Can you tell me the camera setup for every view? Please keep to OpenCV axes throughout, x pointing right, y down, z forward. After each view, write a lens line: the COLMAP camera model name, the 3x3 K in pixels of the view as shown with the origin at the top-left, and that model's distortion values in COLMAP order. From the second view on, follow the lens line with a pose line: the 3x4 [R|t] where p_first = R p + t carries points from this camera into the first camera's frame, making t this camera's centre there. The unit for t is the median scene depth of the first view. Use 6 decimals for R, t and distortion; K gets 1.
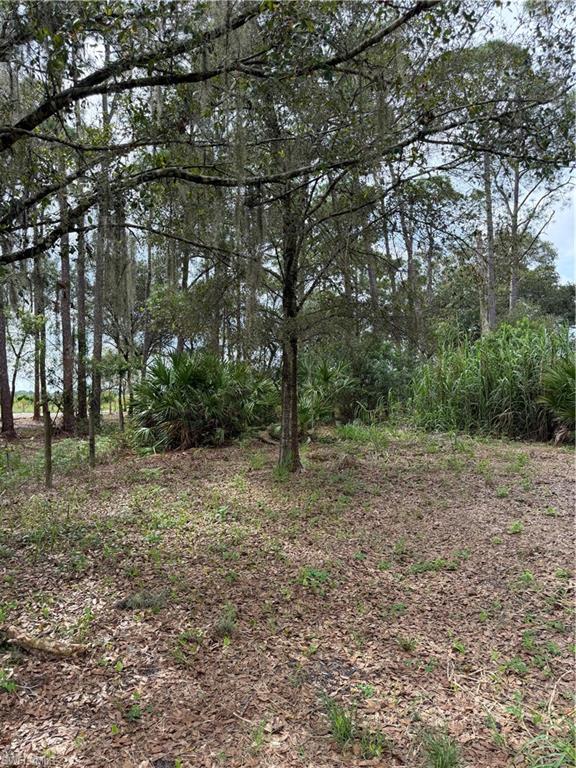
lens RADIAL K [[533.3, 0, 286.6], [0, 533.3, 379.7], [0, 0, 1]] dist [0.014367, -0.032046]
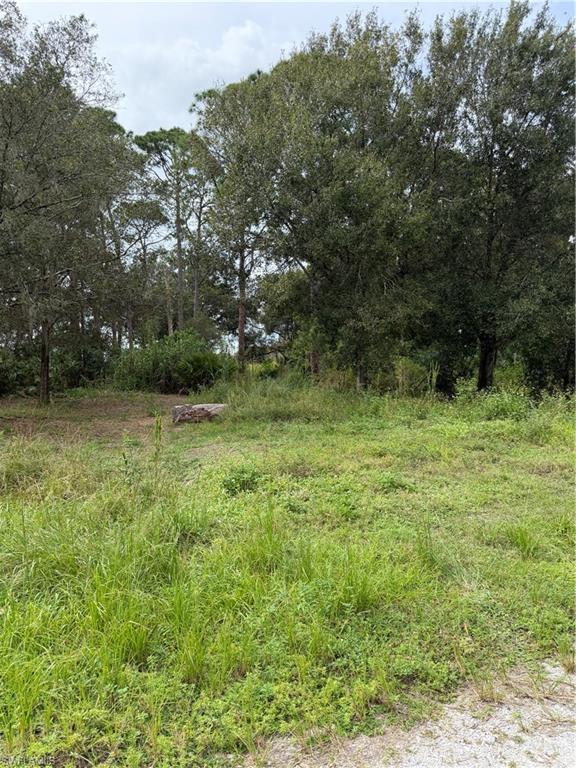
lens RADIAL K [[533.3, 0, 293.5], [0, 533.3, 383.5], [0, 0, 1]] dist [0.014367, -0.032046]
pose [[0.875600, 0.005382, 0.483007, -0.117053], [-0.028010, 0.998821, 0.039648, -0.021624], [-0.482224, -0.048245, 0.874718, -1.002988]]
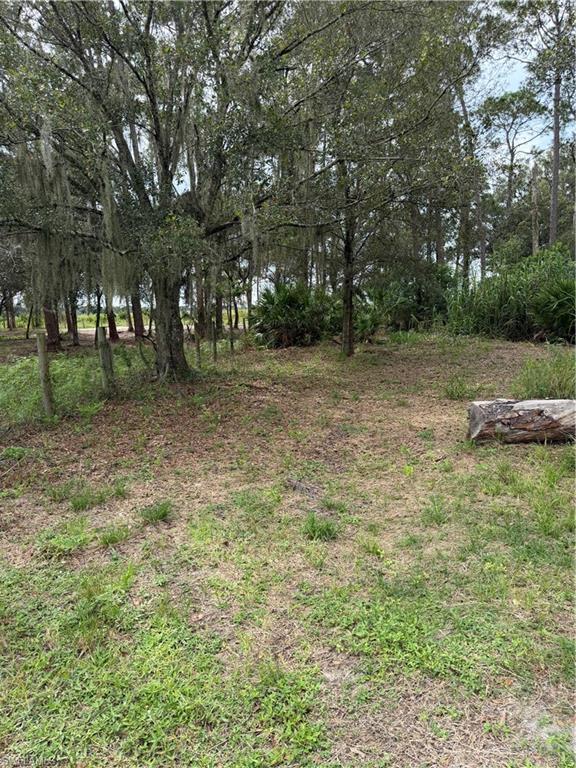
lens RADIAL K [[533.3, 0, 289.7], [0, 533.3, 397.6], [0, 0, 1]] dist [0.014367, -0.032046]
pose [[0.986432, 0.016957, -0.163290, 0.077946], [0.015766, 0.980269, 0.197038, -0.031187], [0.163409, -0.196939, 0.966702, -0.524739]]
